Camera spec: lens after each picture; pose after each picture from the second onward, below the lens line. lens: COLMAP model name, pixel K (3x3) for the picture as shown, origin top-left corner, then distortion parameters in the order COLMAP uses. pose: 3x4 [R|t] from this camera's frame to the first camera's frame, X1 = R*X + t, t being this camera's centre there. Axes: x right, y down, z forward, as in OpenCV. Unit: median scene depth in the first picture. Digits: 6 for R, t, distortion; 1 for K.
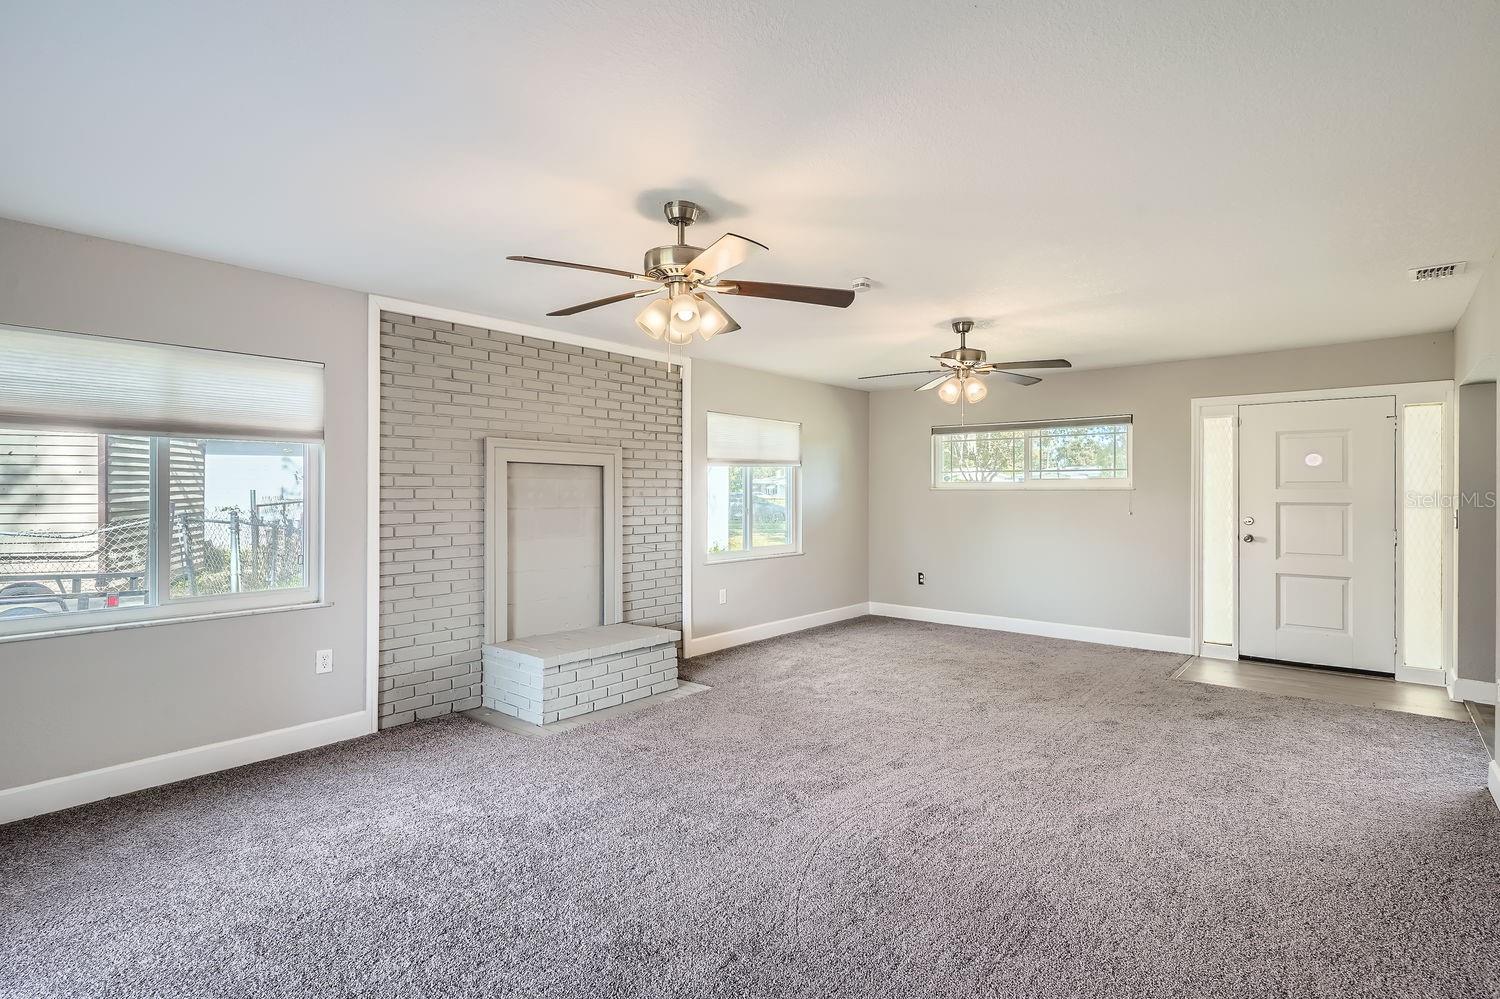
lens RADIAL K [[723.7, 0, 748.6], [0, 723.7, 494.5], [0, 0, 1]] dist [0.002348, -0.000120]
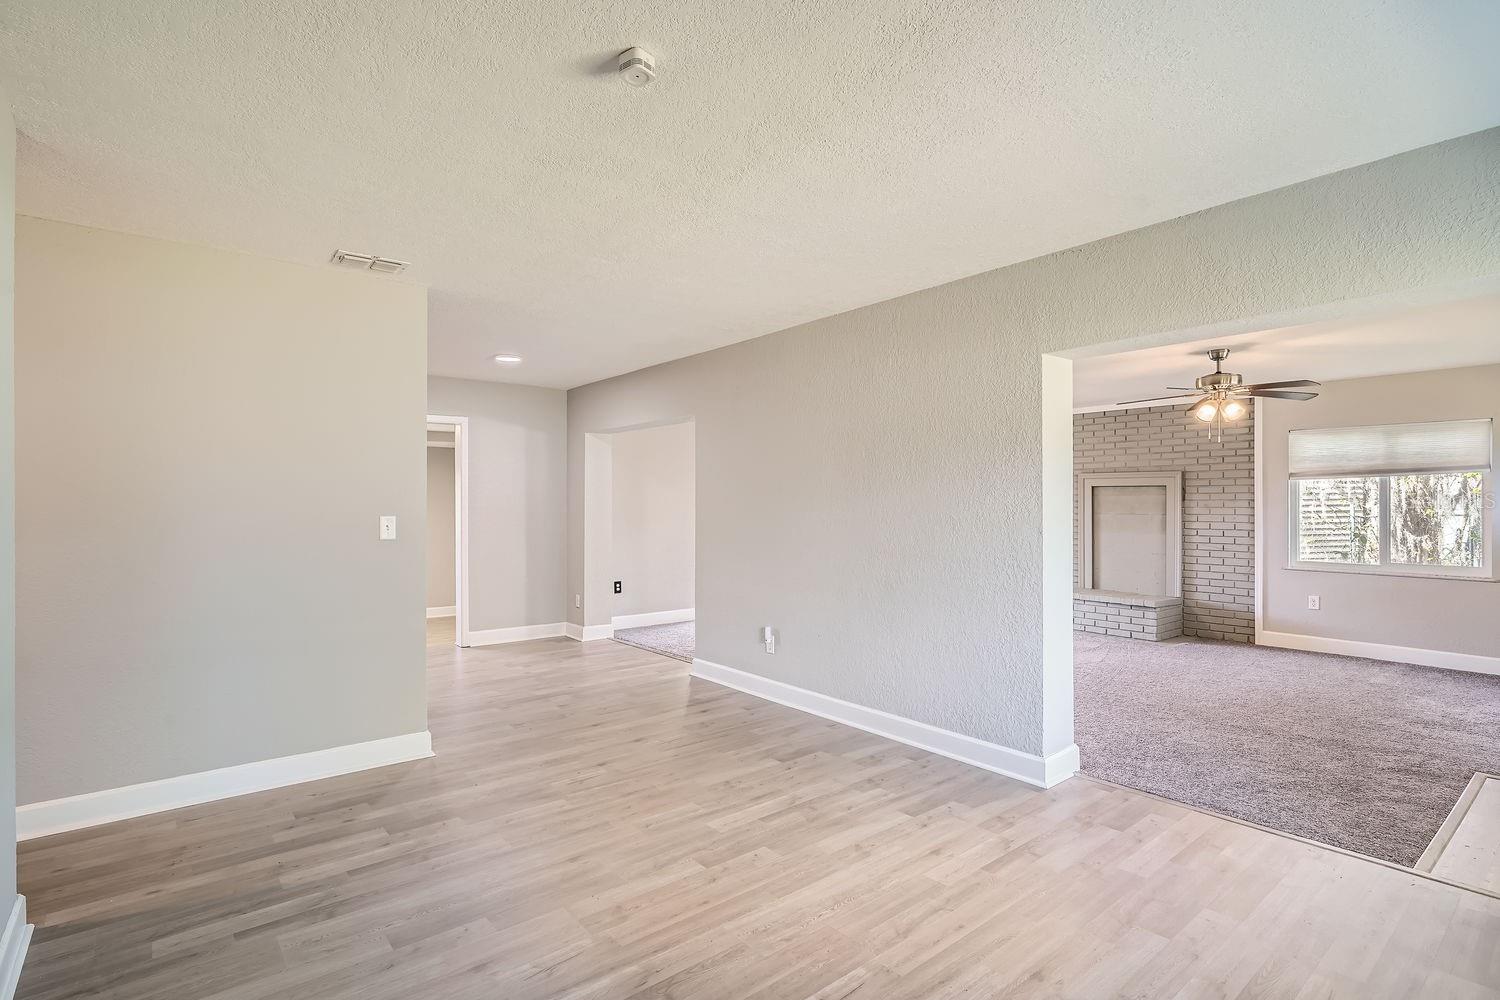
lens RADIAL K [[723.7, 0, 752.8], [0, 723.7, 501.0], [0, 0, 1]] dist [0.002348, -0.000120]
pose [[-0.175421, -0.003975, -0.984486, 1.449533], [-0.001872, 0.999991, -0.003704, -0.002113], [0.984492, 0.001193, -0.175427, 0.469690]]
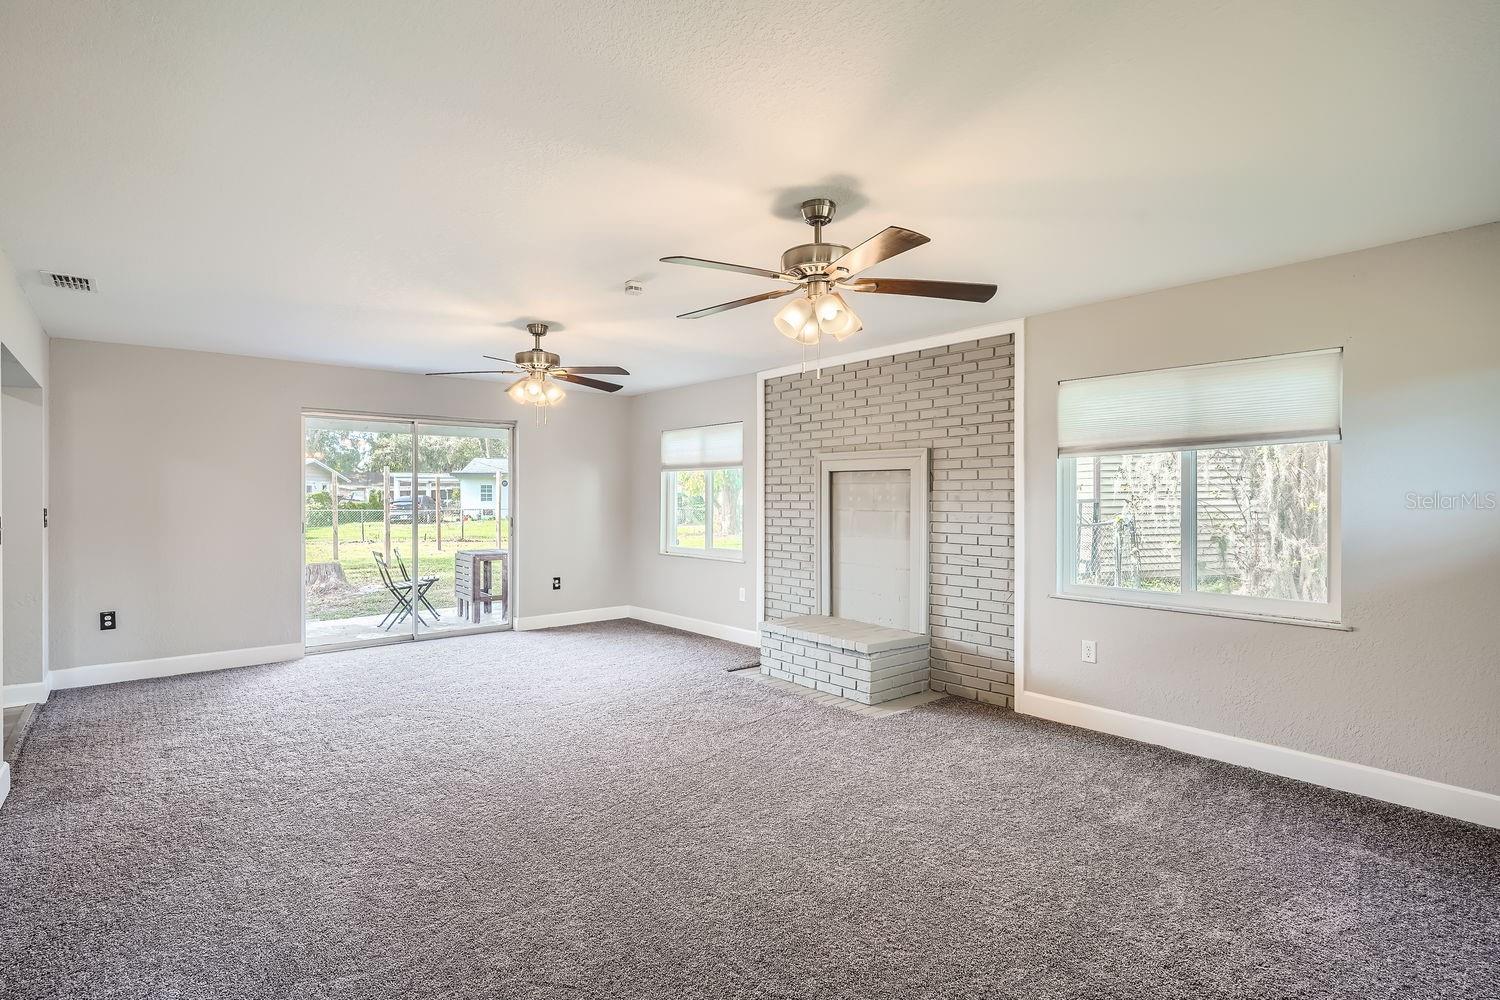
lens RADIAL K [[723.7, 0, 737.5], [0, 723.7, 499.7], [0, 0, 1]] dist [0.002348, -0.000120]
pose [[-0.162951, 0.004208, -0.986625, 0.856949], [-0.000251, 0.999991, 0.004307, -0.002683], [0.986634, 0.000950, -0.162949, 0.985325]]
